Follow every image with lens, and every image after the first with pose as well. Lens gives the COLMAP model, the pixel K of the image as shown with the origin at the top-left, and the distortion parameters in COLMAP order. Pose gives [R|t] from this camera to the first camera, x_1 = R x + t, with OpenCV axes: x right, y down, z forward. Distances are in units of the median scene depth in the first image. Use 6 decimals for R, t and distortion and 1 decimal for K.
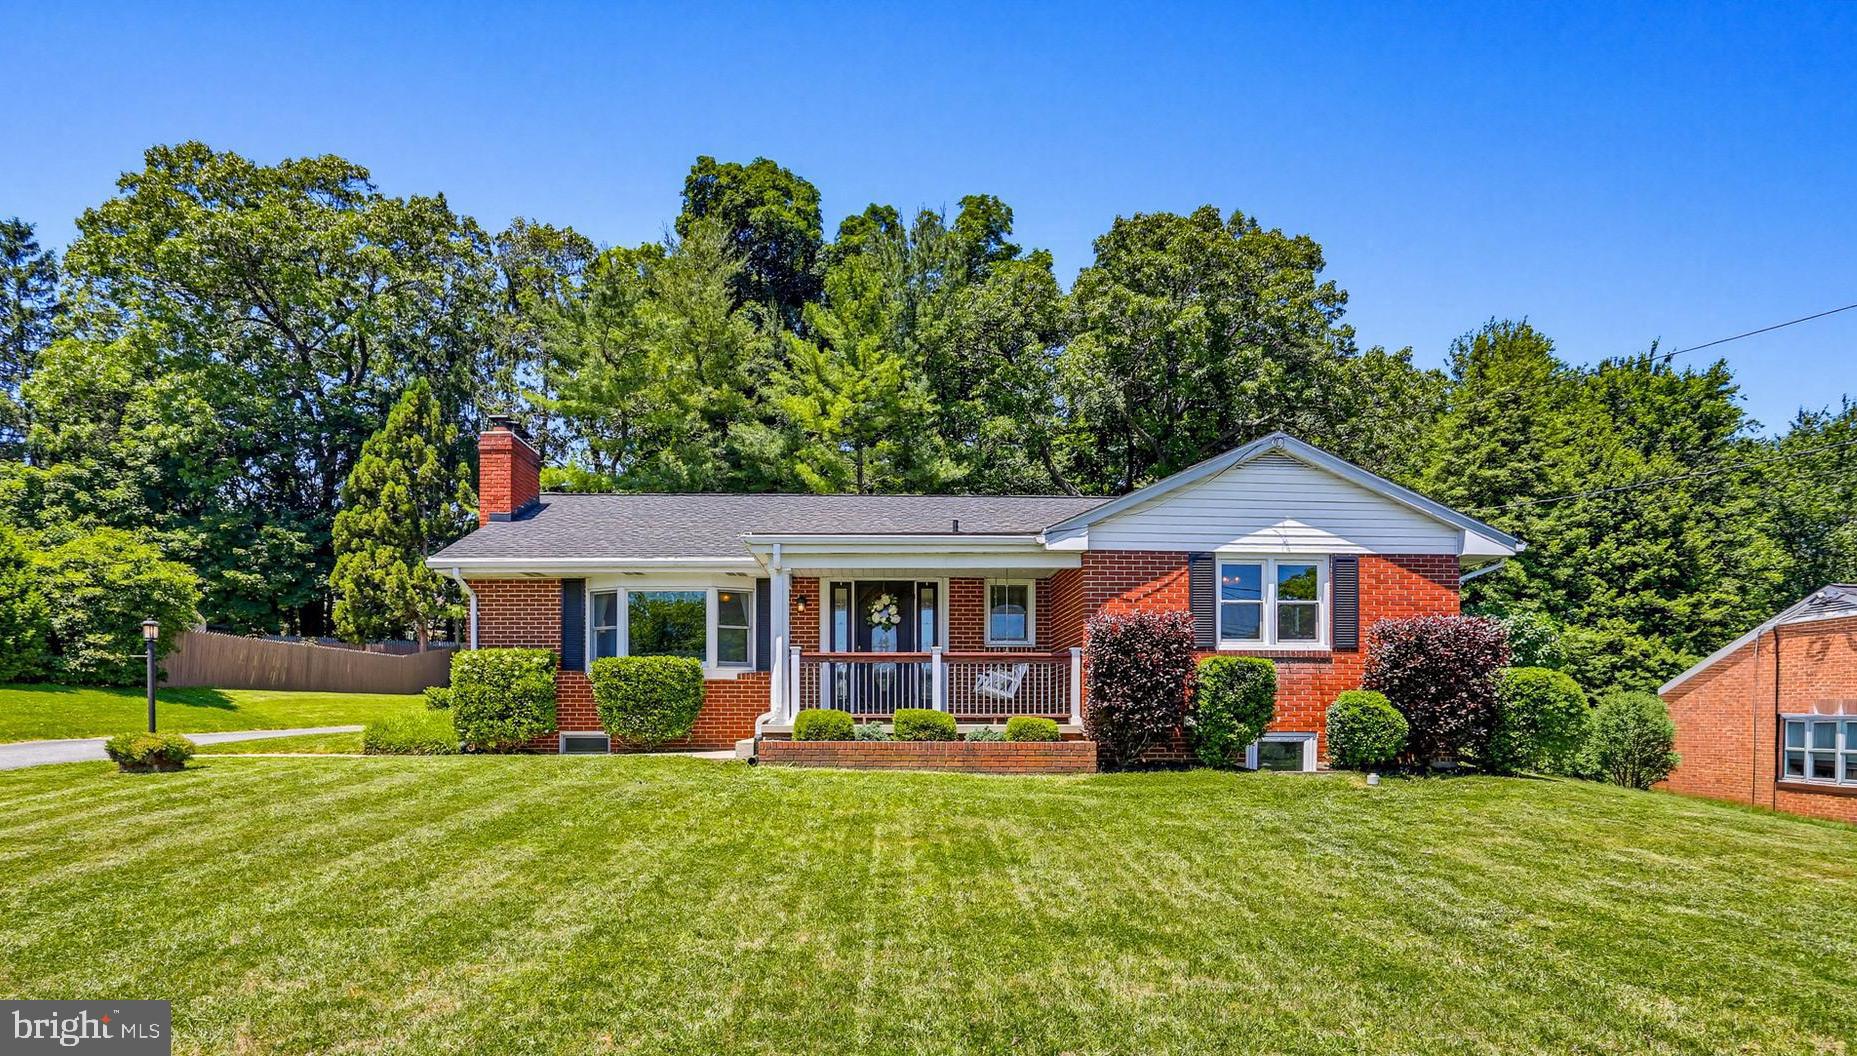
lens RADIAL K [[1017.8, 0, 916.4], [0, 1017.8, 723.6], [0, 0, 1]] dist [-0.064114, 0.042424]
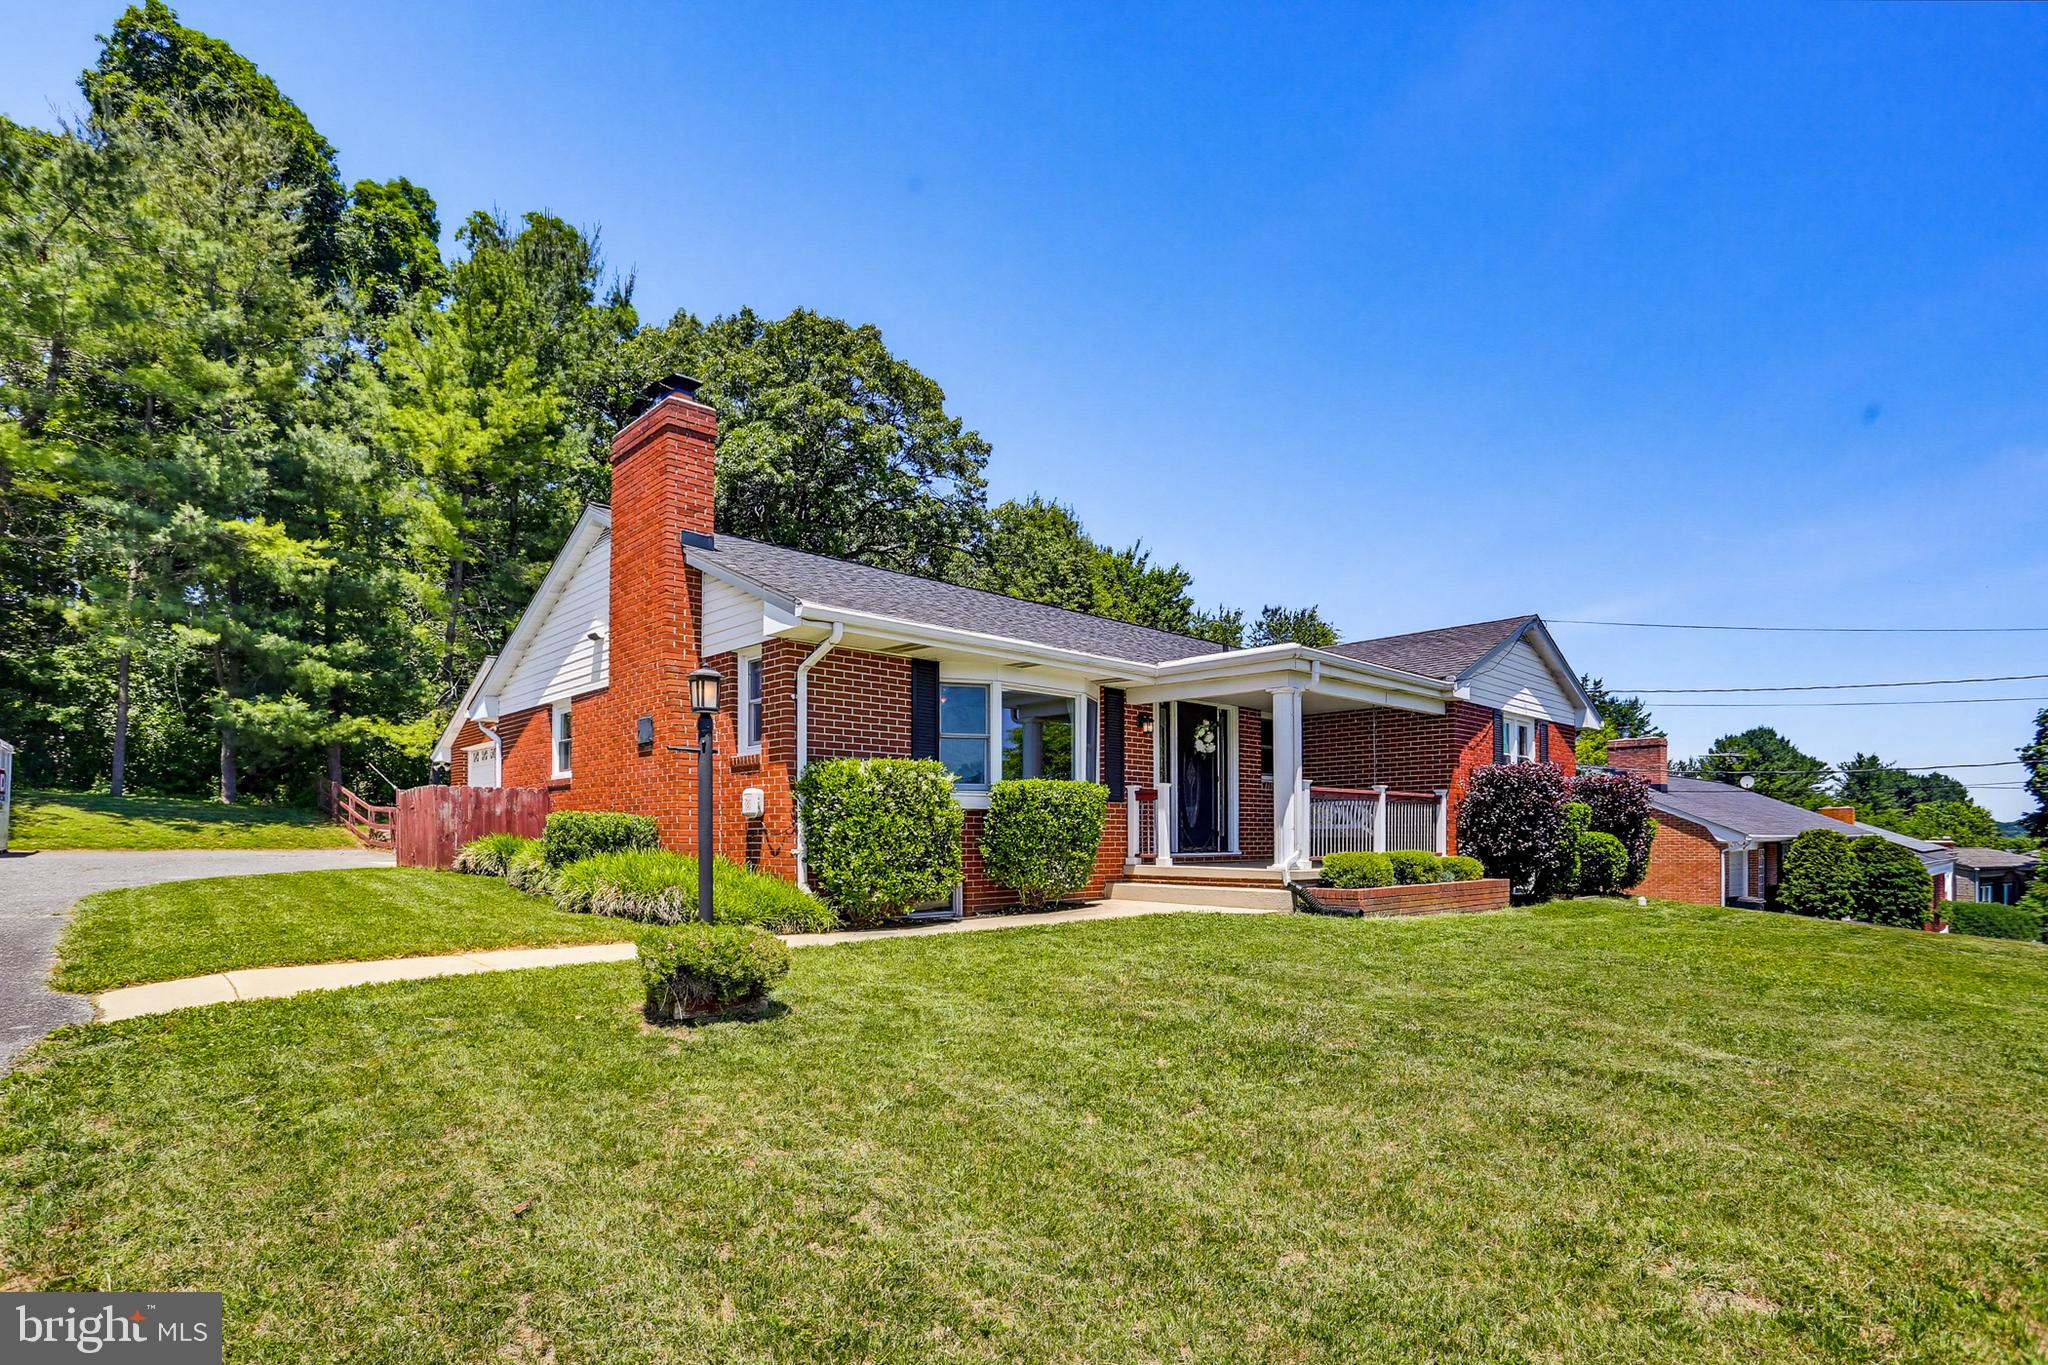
lens RADIAL K [[1035.9, 0, 1019.0], [0, 1035.9, 799.2], [0, 0, 1]] dist [-0.011446, 0.001073]
pose [[0.764952, 0.026863, 0.643527, -0.250095], [-0.001038, 0.999180, -0.040476, -0.007283], [-0.644086, 0.030294, 0.764353, 0.143157]]
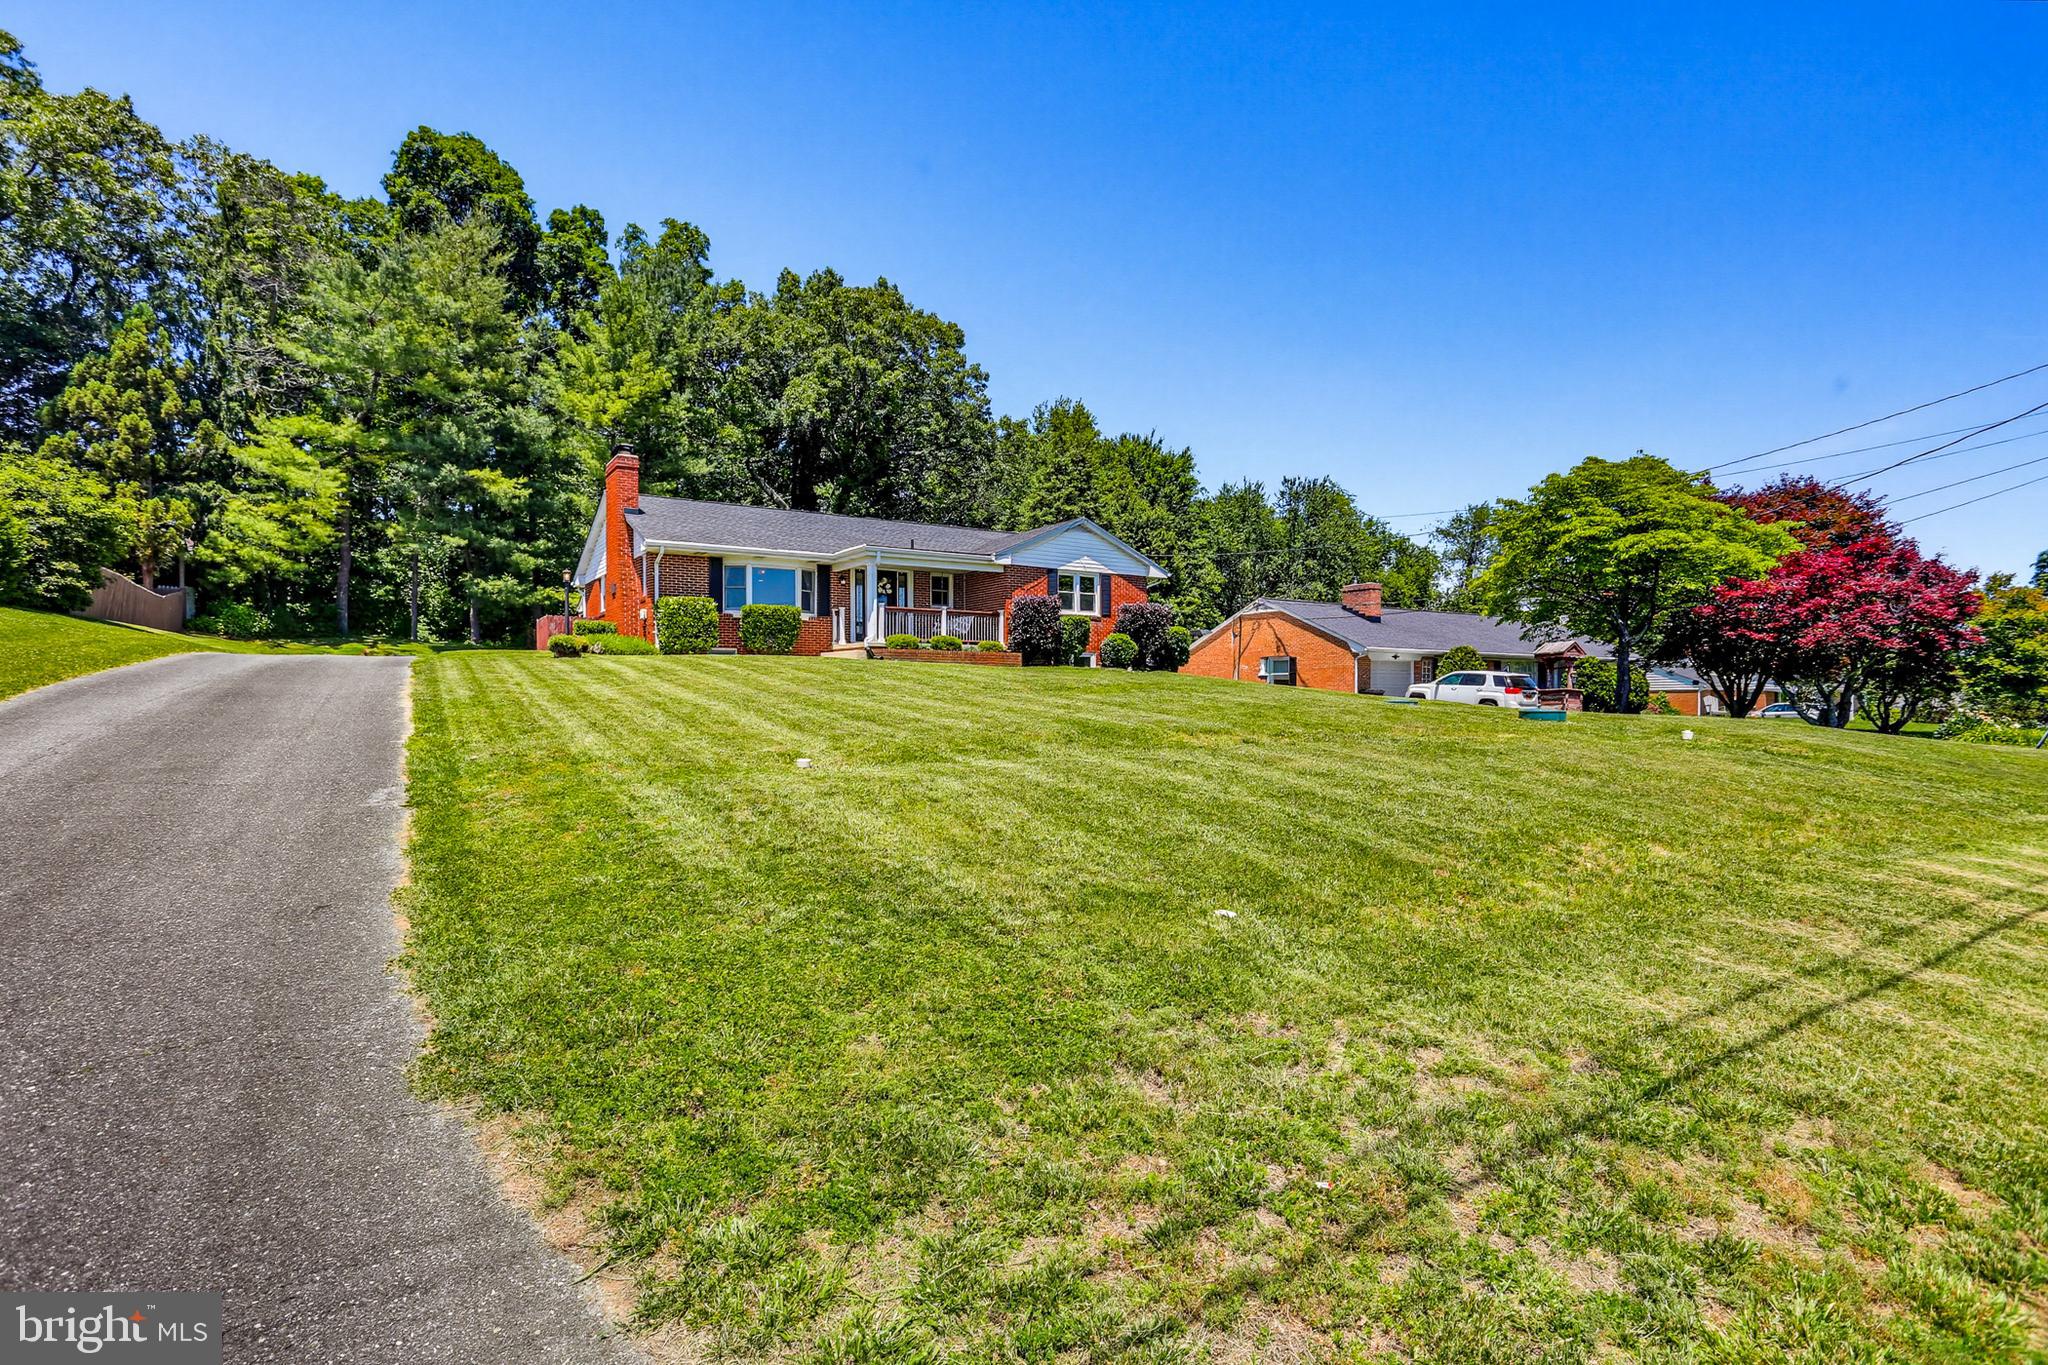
lens RADIAL K [[990.3, 0, 1024.0], [0, 990.3, 682.5], [0, 0, 1]] dist [-0.017997, 0.001031]
pose [[0.856119, 0.005672, 0.516747, -0.253798], [0.002781, 0.999875, -0.015582, 0.031532], [-0.516771, 0.014778, 0.855996, -0.229550]]
